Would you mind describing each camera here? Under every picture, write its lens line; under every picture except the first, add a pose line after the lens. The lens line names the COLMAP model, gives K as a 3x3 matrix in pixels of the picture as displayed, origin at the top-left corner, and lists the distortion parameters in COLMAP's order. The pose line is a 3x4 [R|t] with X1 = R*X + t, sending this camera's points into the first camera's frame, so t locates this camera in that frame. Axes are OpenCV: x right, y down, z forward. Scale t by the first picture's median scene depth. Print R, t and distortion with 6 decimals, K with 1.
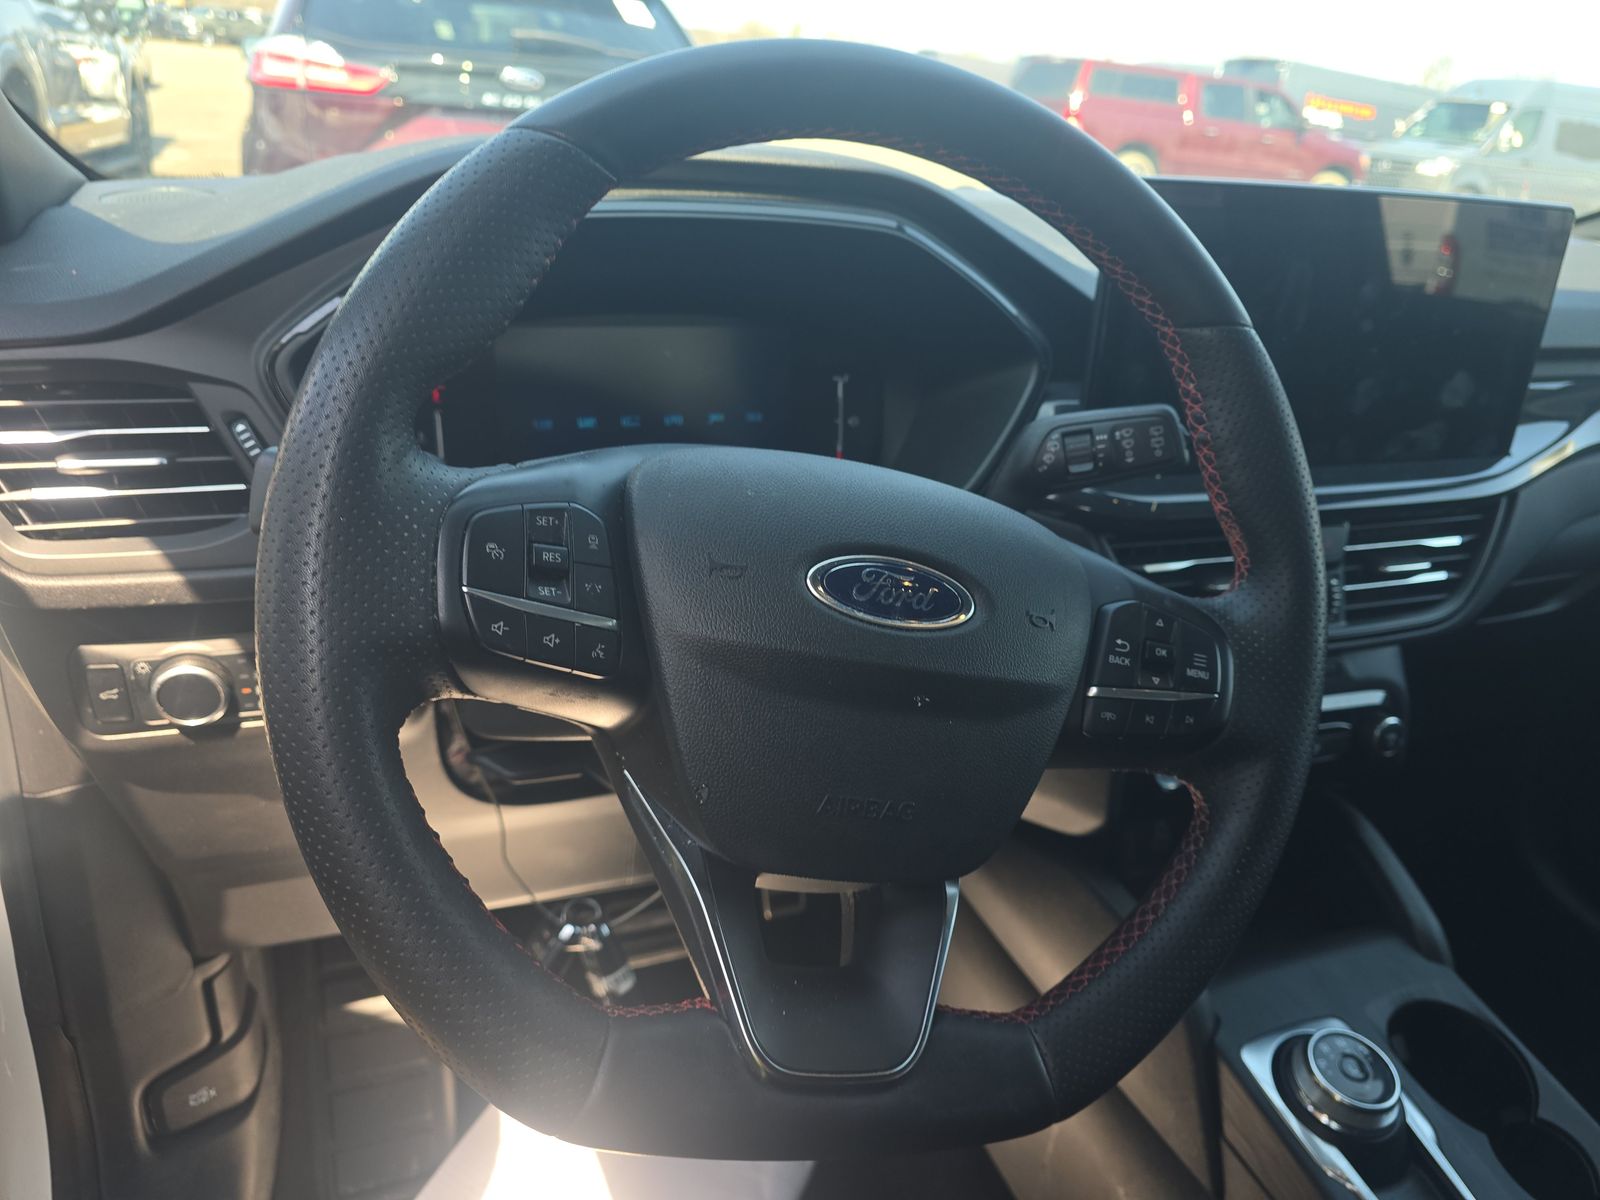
lens RADIAL K [[1135.6, 0, 797.0], [0, 1135.6, 603.9], [0, 0, 1]] dist [-0.006814, -0.005953]
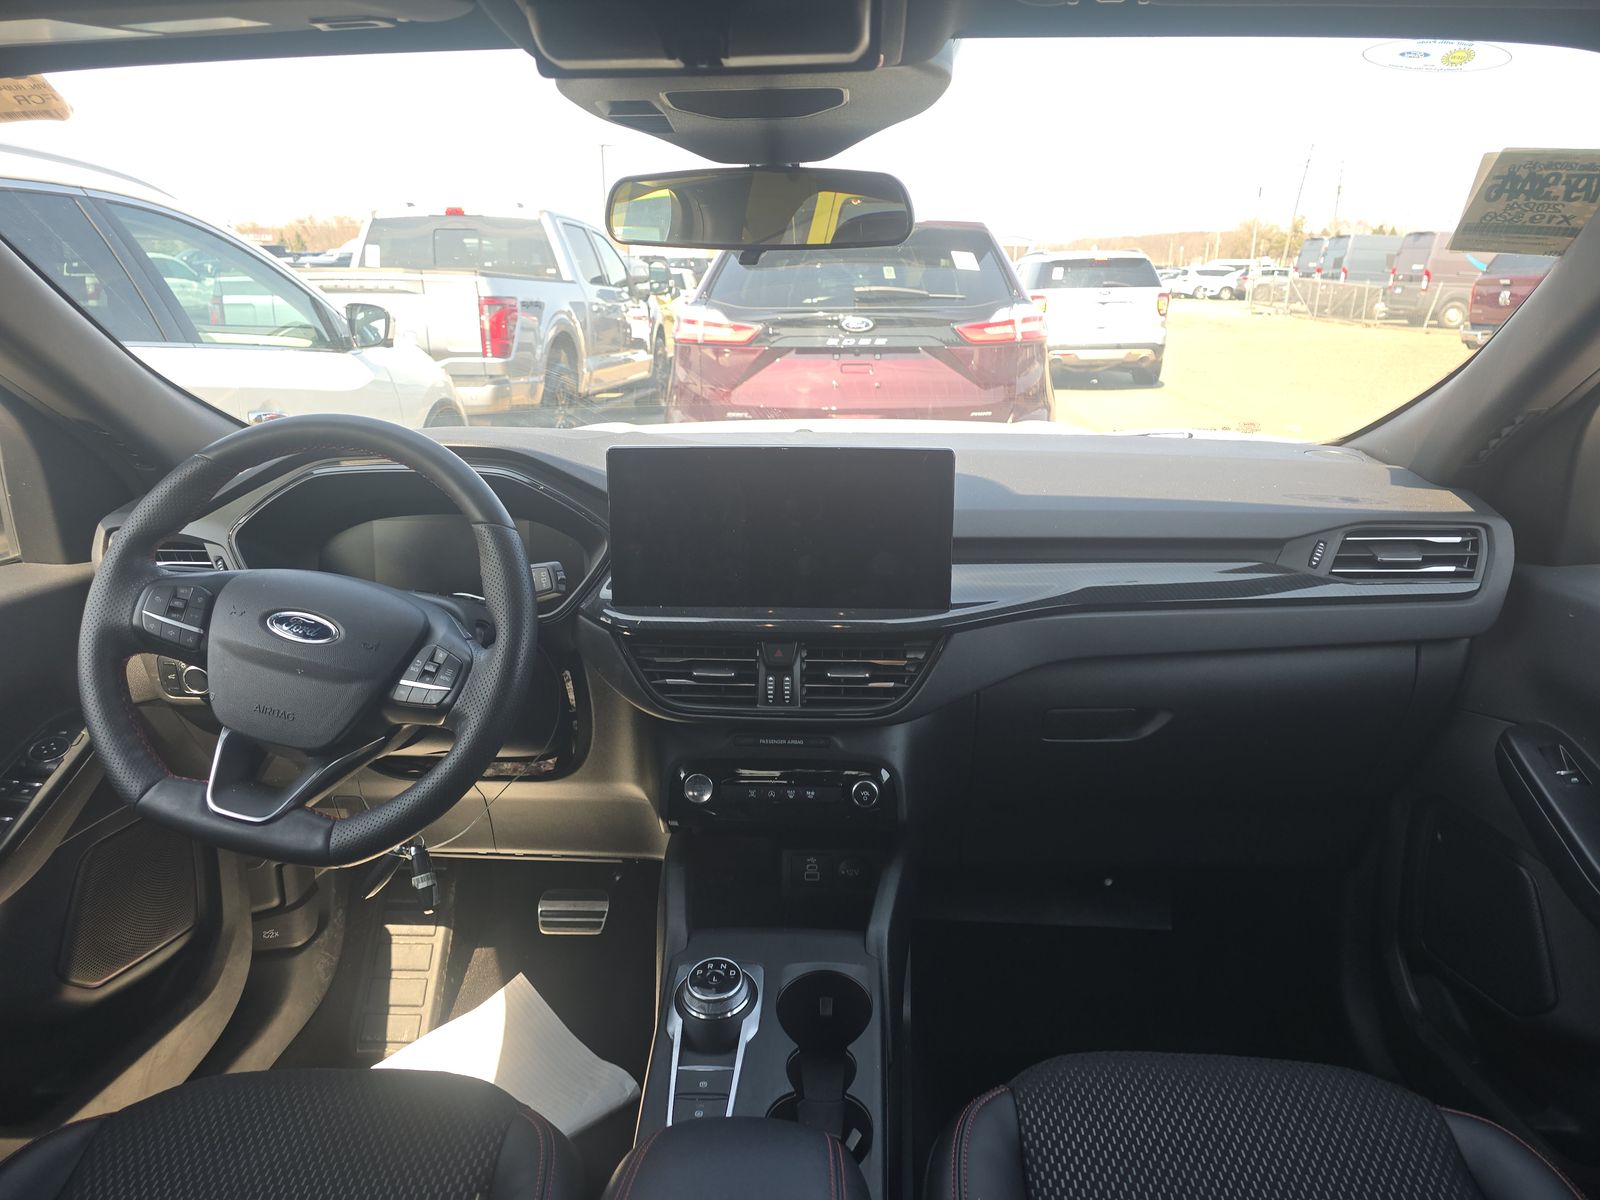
lens RADIAL K [[1135.6, 0, 805.8], [0, 1135.6, 600.5], [0, 0, 1]] dist [-0.006814, -0.005953]
pose [[0.904837, 0.034967, -0.424320, 1.006961], [-0.104708, 0.984288, -0.142172, 0.079740], [0.412682, 0.173072, 0.894281, -0.361386]]
